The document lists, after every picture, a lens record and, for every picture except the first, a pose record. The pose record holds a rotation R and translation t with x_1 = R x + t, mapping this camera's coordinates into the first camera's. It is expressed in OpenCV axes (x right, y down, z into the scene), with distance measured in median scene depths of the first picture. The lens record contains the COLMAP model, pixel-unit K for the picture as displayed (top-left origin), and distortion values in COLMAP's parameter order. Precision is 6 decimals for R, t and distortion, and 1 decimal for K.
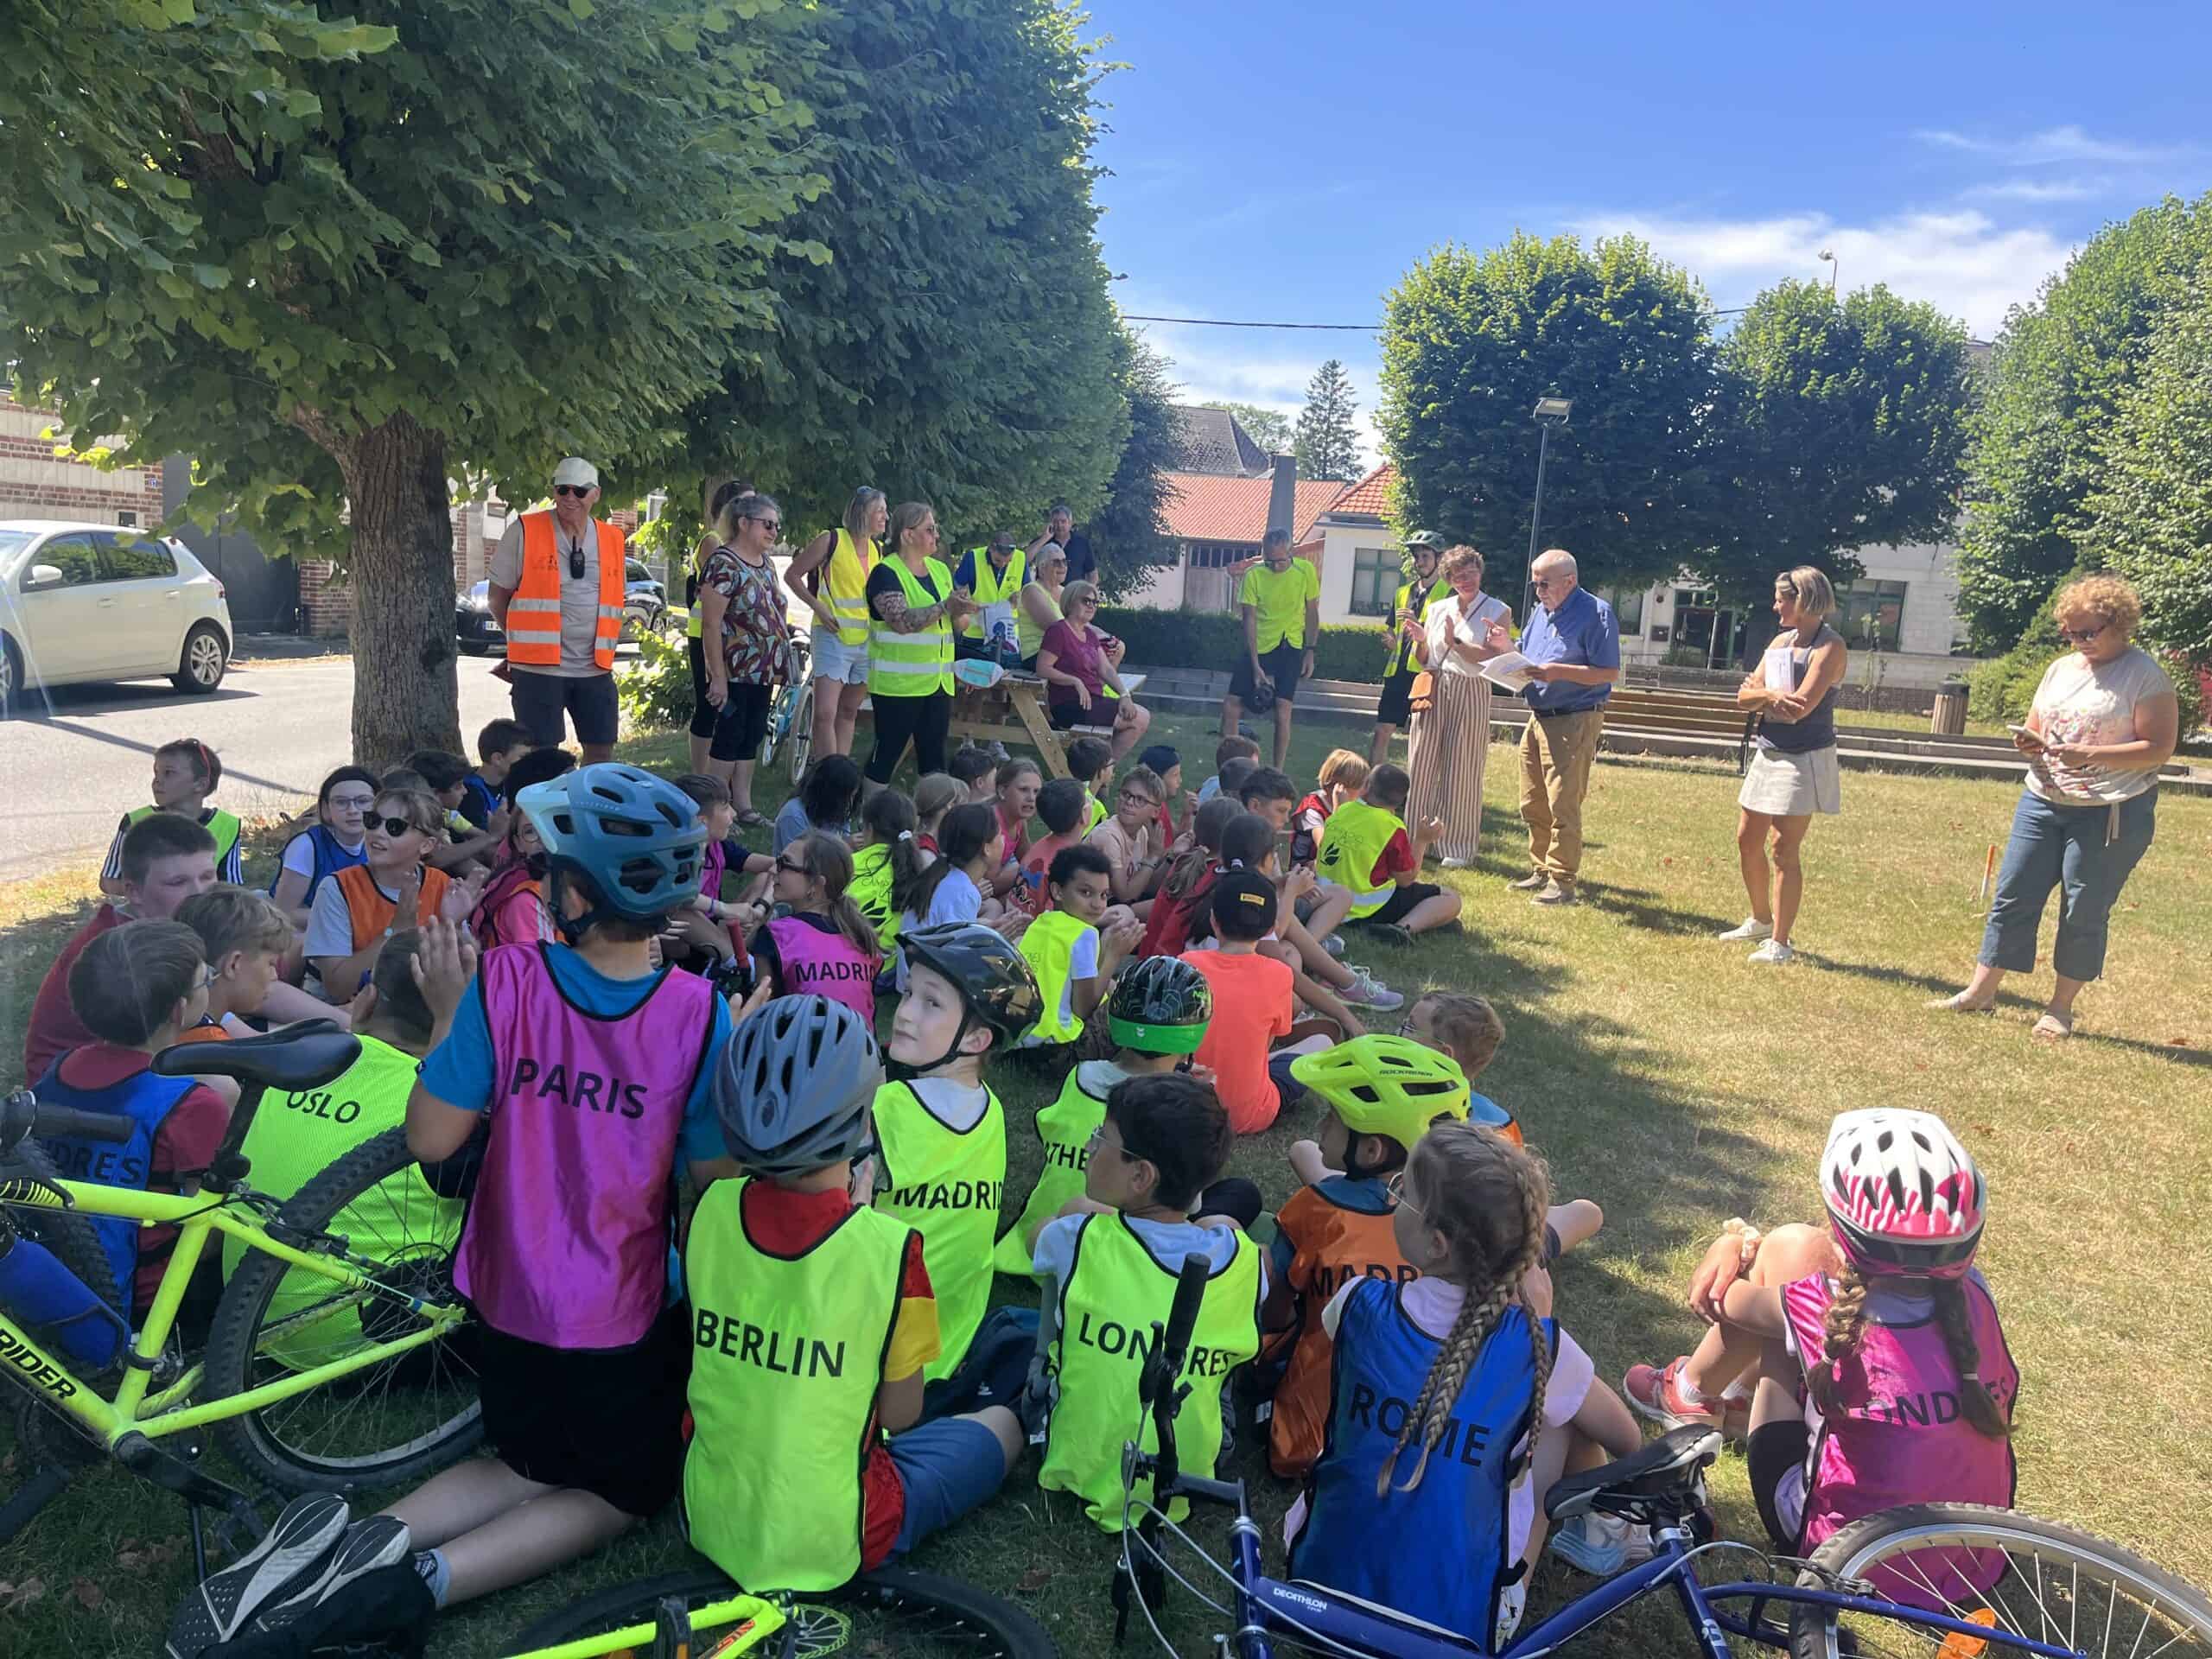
lens RADIAL K [[1679.2, 0, 1106.0], [0, 1679.2, 829.5], [0, 0, 1]] dist [0.035072, -0.065707]
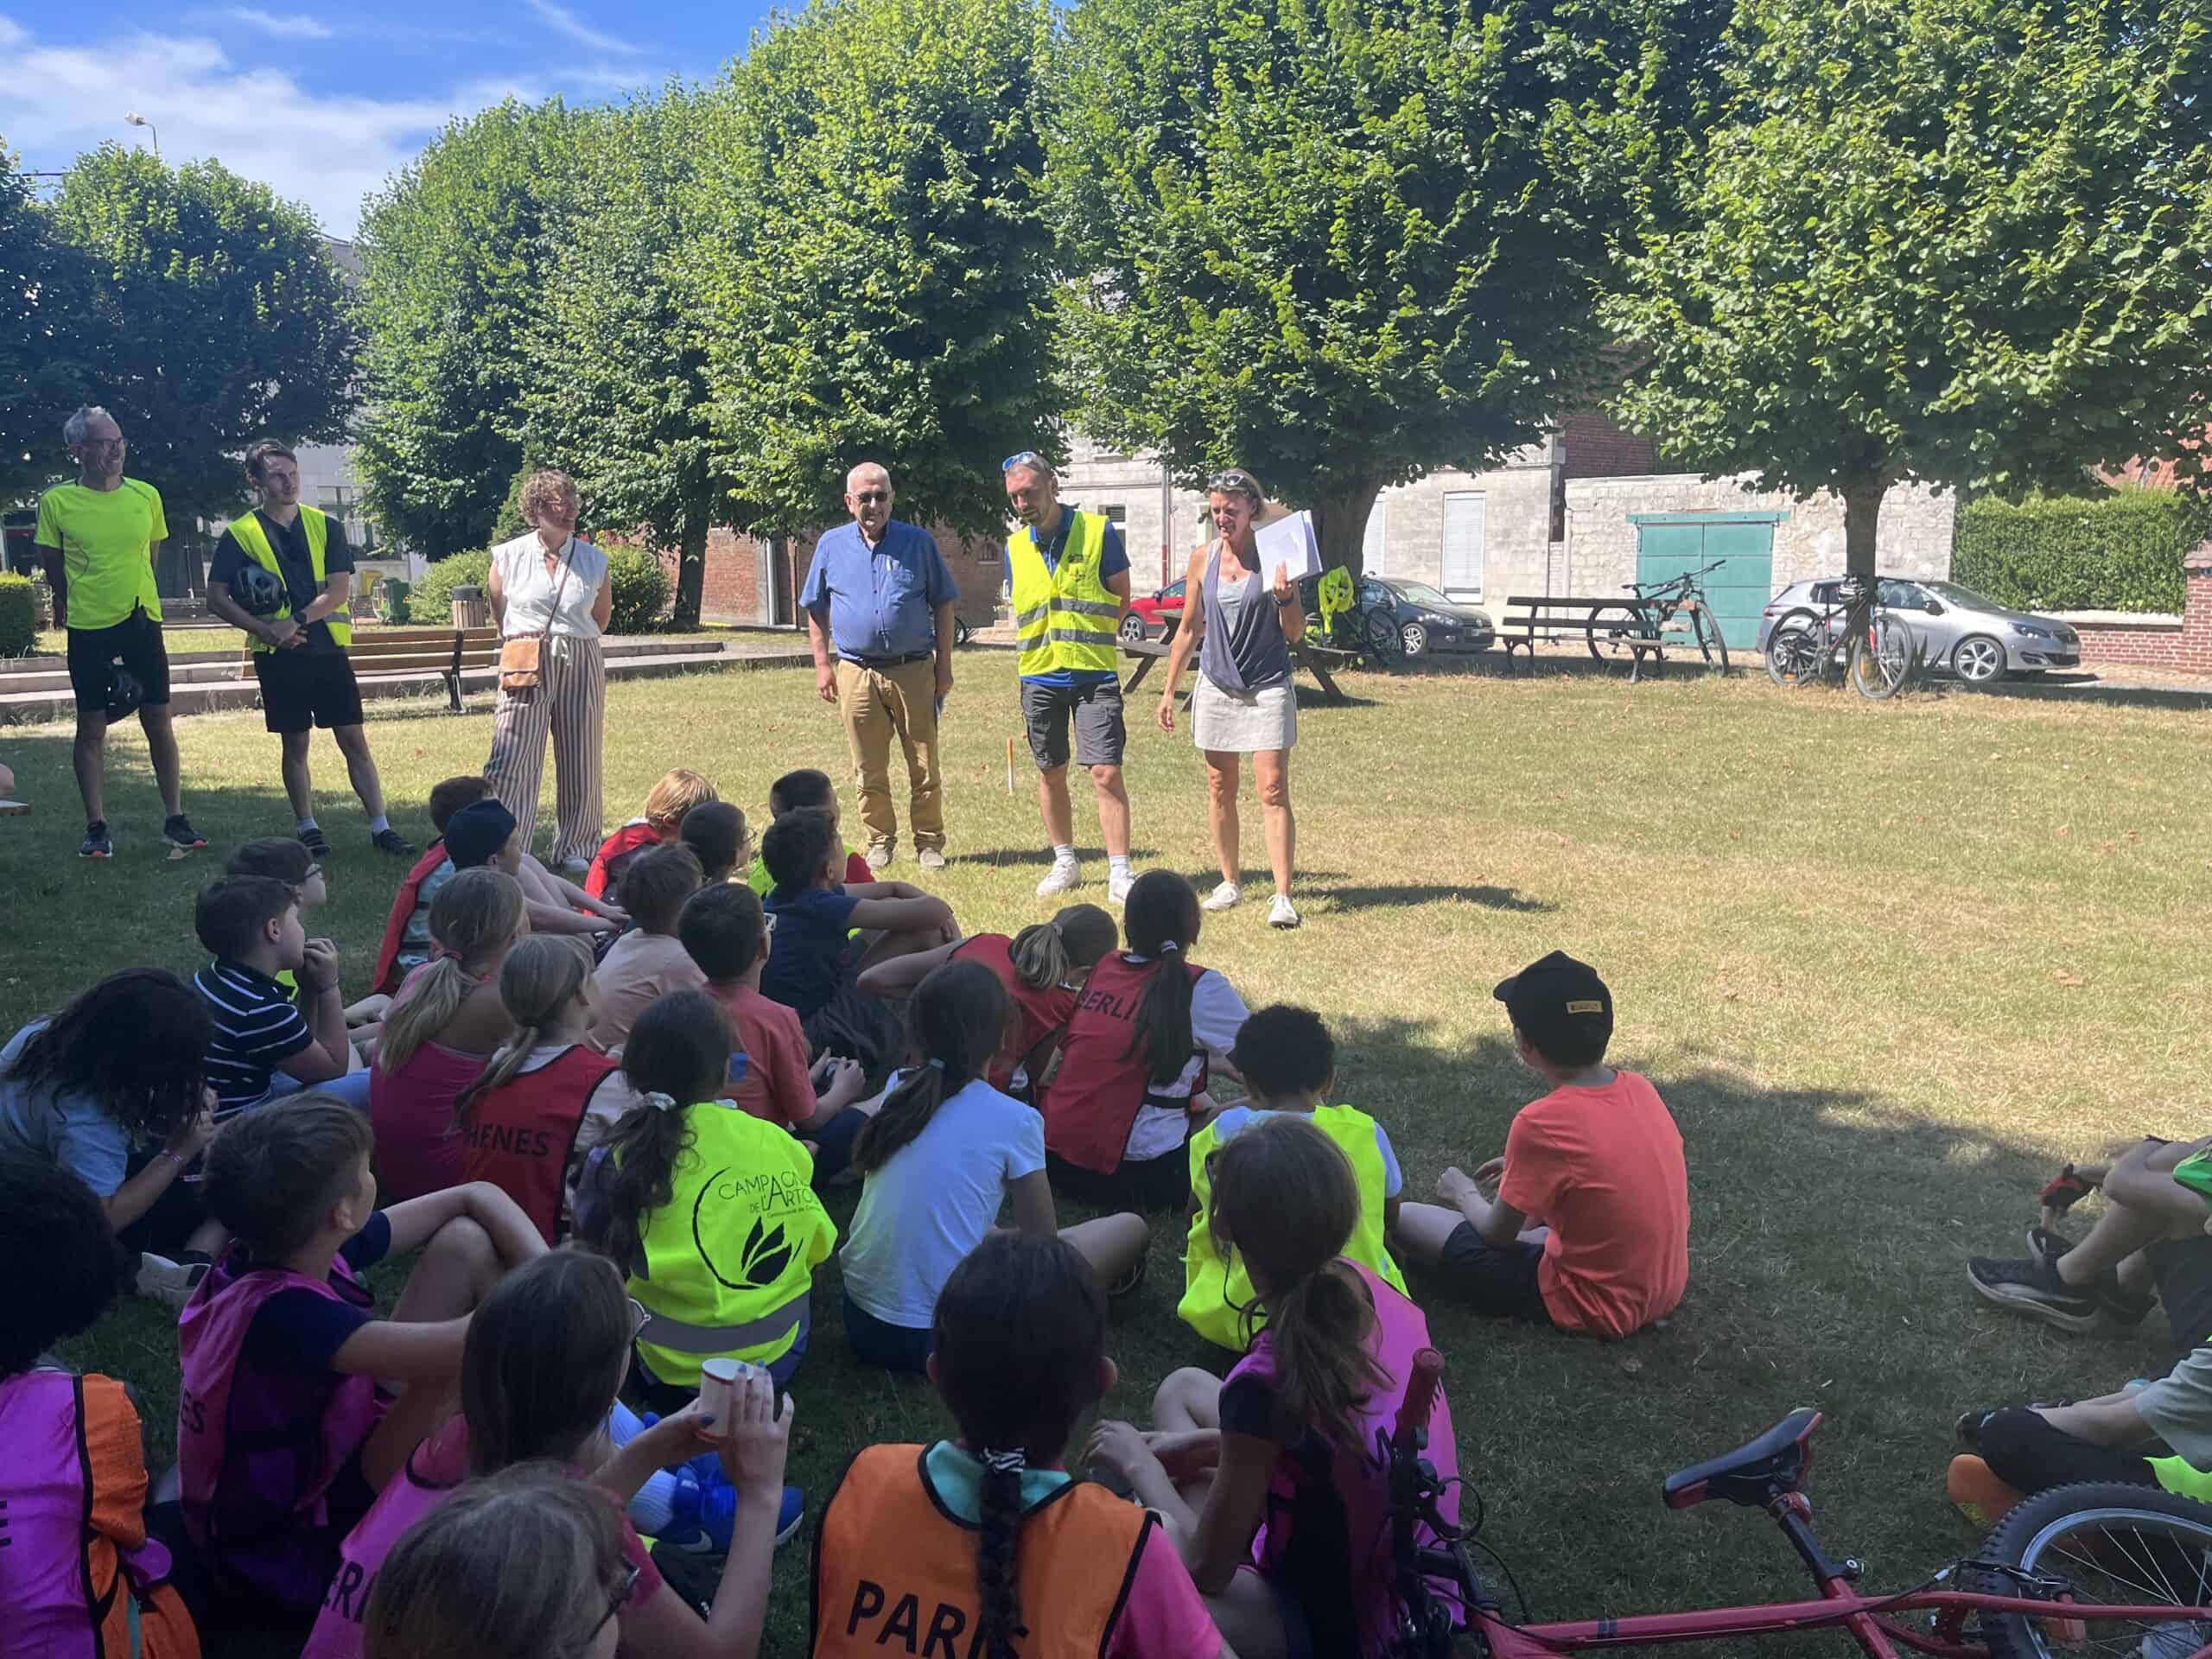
lens RADIAL K [[1679.2, 0, 1106.0], [0, 1679.2, 829.5], [0, 0, 1]] dist [0.035072, -0.065707]
pose [[0.572933, -0.198563, 0.795186, -0.072027], [0.153528, 0.979036, 0.133854, -0.018869], [-0.805094, 0.045394, 0.591407, 0.105305]]
